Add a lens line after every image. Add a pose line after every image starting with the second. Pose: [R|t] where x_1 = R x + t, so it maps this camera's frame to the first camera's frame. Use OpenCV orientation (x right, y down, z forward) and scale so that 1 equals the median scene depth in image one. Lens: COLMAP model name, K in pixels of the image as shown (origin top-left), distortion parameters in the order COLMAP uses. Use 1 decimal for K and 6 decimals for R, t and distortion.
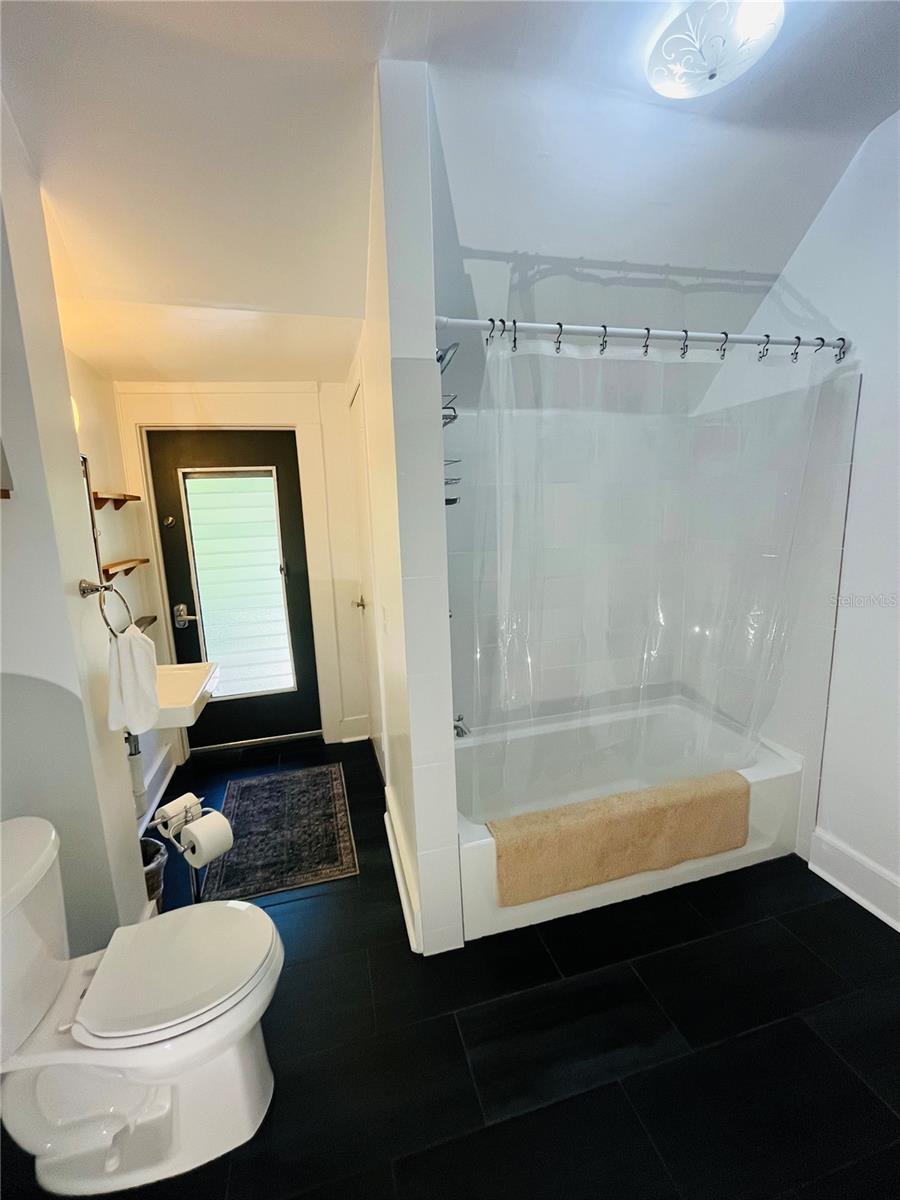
lens RADIAL K [[488.9, 0, 434.3], [0, 488.9, 591.1], [0, 0, 1]] dist [-0.000491, -0.000748]
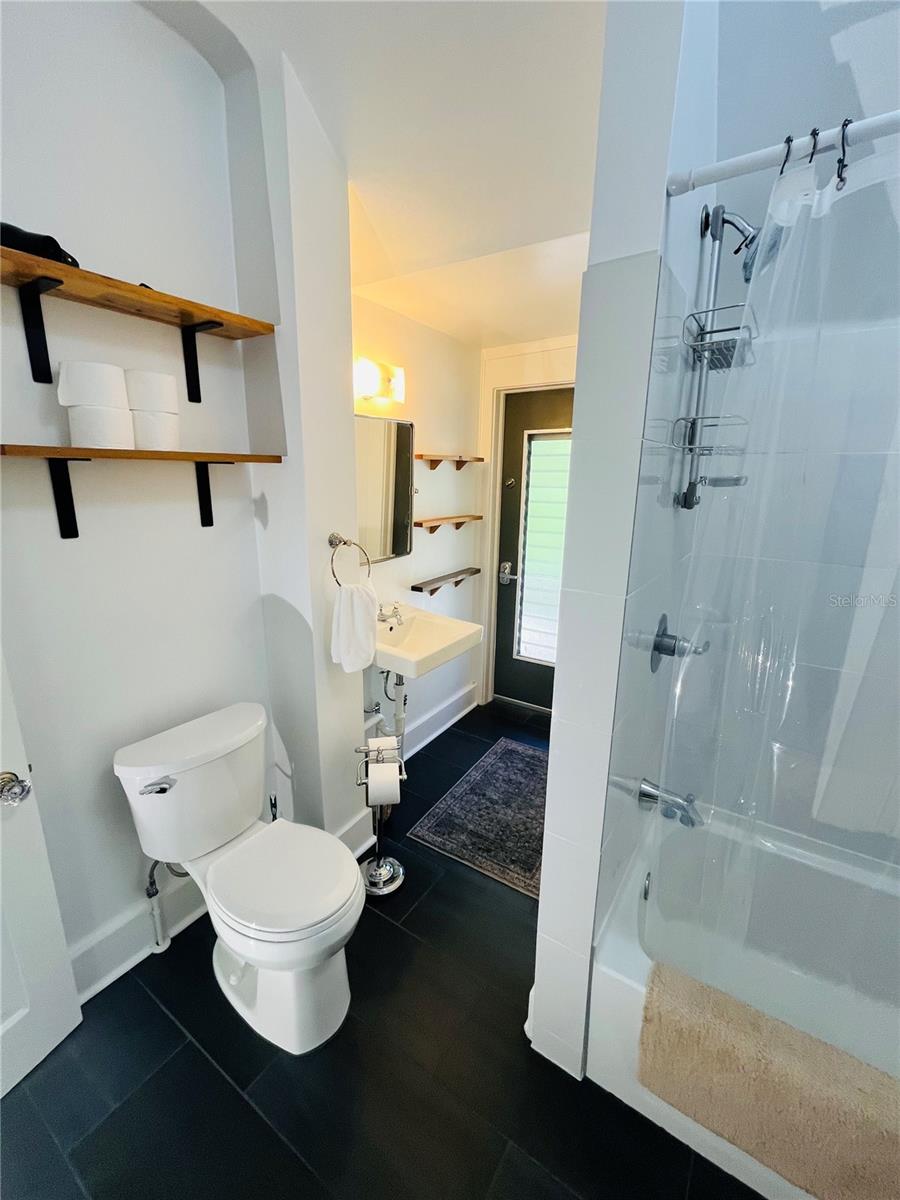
lens RADIAL K [[488.9, 0, 450.1], [0, 488.9, 592.8], [0, 0, 1]] dist [-0.000491, -0.000748]
pose [[0.678798, 0.217468, -0.701385, 0.176668], [-0.156540, 0.976041, 0.151128, -0.055250], [0.717446, 0.007210, 0.696577, 0.198668]]
